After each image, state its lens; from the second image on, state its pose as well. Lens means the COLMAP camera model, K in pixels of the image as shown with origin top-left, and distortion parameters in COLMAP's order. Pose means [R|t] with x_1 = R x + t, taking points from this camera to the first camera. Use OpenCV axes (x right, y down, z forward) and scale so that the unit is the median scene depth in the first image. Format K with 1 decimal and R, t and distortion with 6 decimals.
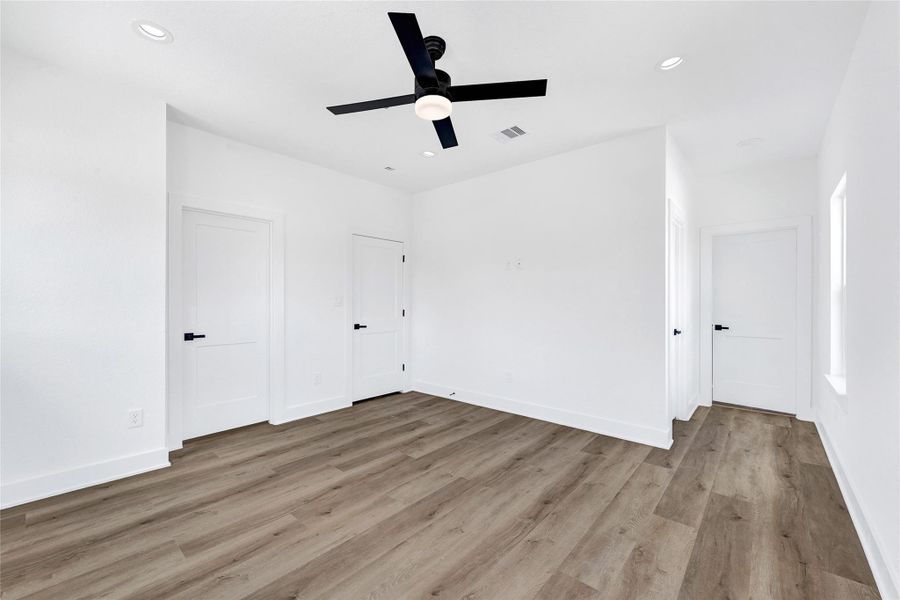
lens RADIAL K [[368.2, 0, 450.0], [0, 368.2, 300.0], [0, 0, 1]] dist [-0.001836, 0.000138]
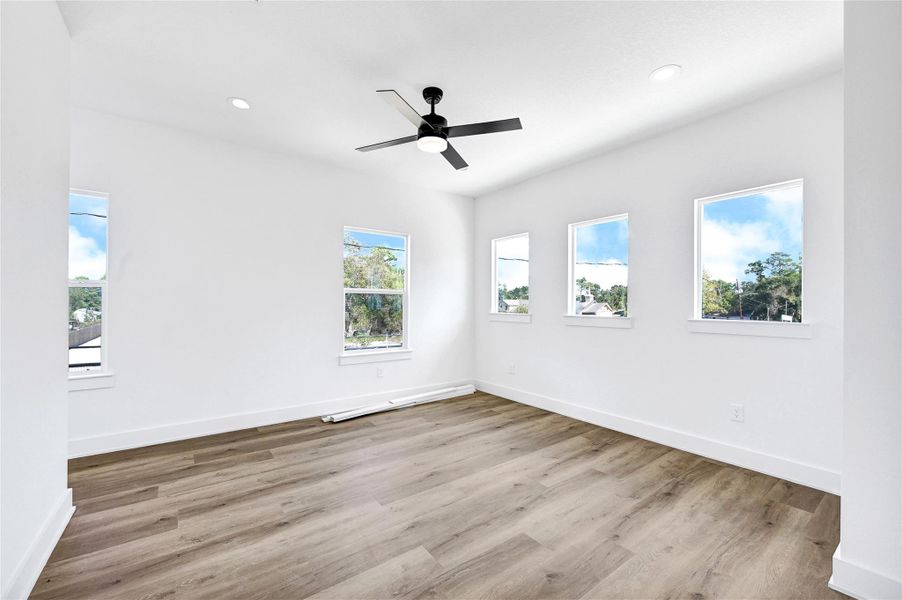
lens RADIAL K [[369.0, 0, 451.0], [0, 369.0, 300.0], [0, 0, 1]] dist [-0.001836, 0.000138]
pose [[-0.976153, -0.006809, 0.216977, -0.350069], [-0.010041, 0.999854, -0.013800, 0.006661], [-0.216851, -0.015649, -0.976079, 2.025783]]
